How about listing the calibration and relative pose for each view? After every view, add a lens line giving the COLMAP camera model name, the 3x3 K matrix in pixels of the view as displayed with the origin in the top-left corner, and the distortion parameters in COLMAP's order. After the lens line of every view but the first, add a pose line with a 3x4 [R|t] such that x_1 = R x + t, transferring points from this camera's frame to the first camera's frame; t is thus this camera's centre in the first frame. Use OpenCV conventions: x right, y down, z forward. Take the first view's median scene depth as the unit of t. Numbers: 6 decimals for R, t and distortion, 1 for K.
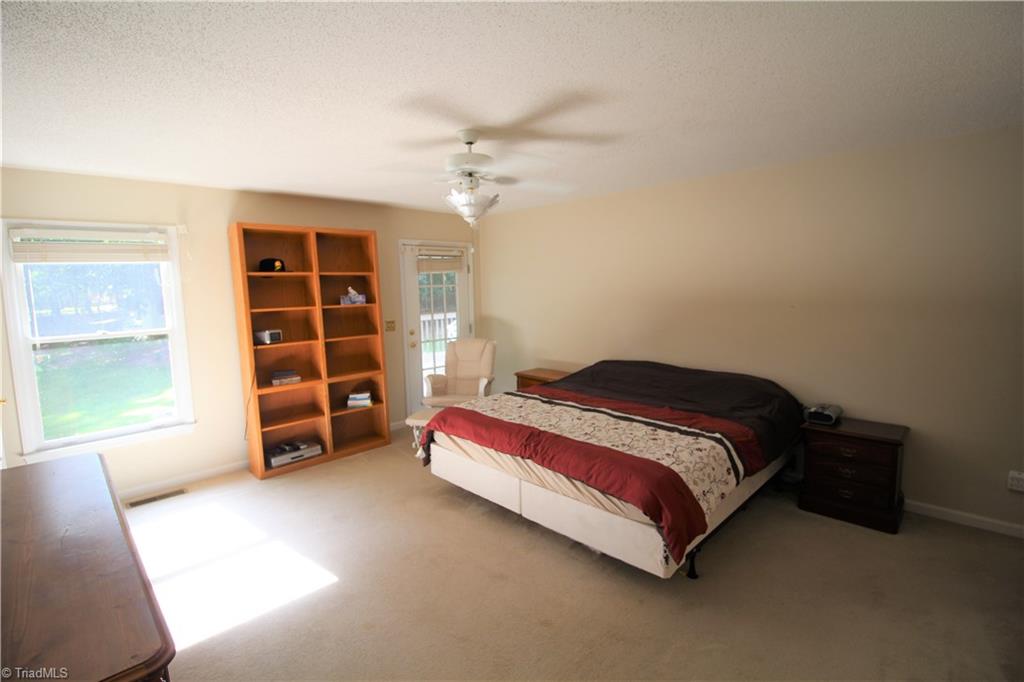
lens RADIAL K [[479.0, 0, 509.7], [0, 479.0, 336.2], [0, 0, 1]] dist [-0.007305, -0.006648]
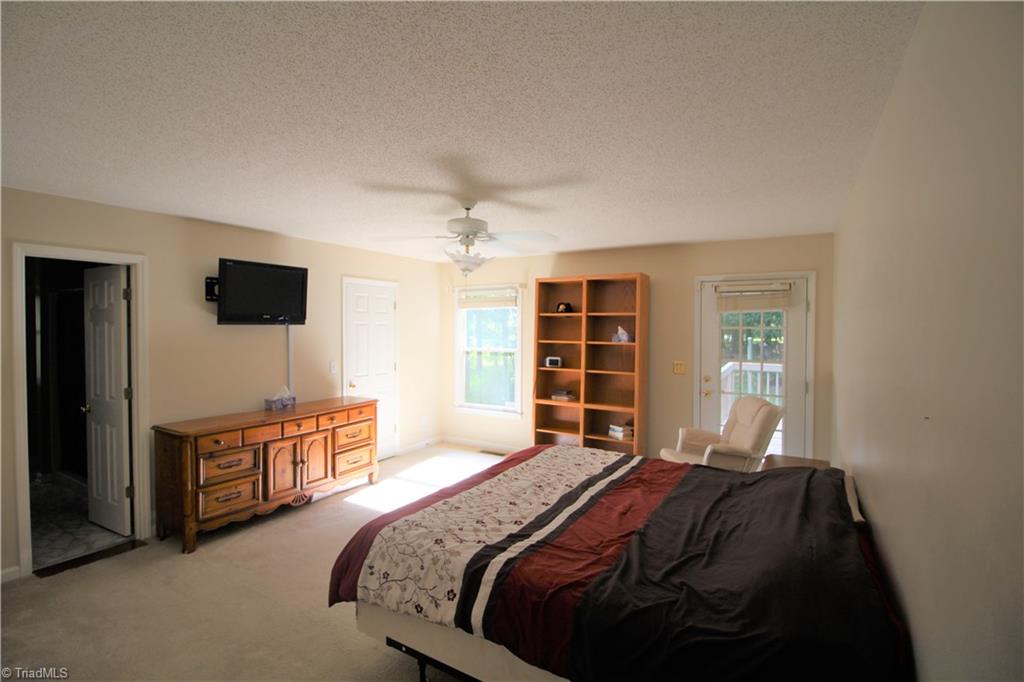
lens RADIAL K [[479.0, 0, 507.9], [0, 479.0, 338.5], [0, 0, 1]] dist [-0.007305, -0.006648]
pose [[0.228336, 0.050800, -0.972256, 0.720322], [-0.116533, 0.992884, 0.024510, -0.078250], [0.966583, 0.107703, 0.232631, 0.549813]]
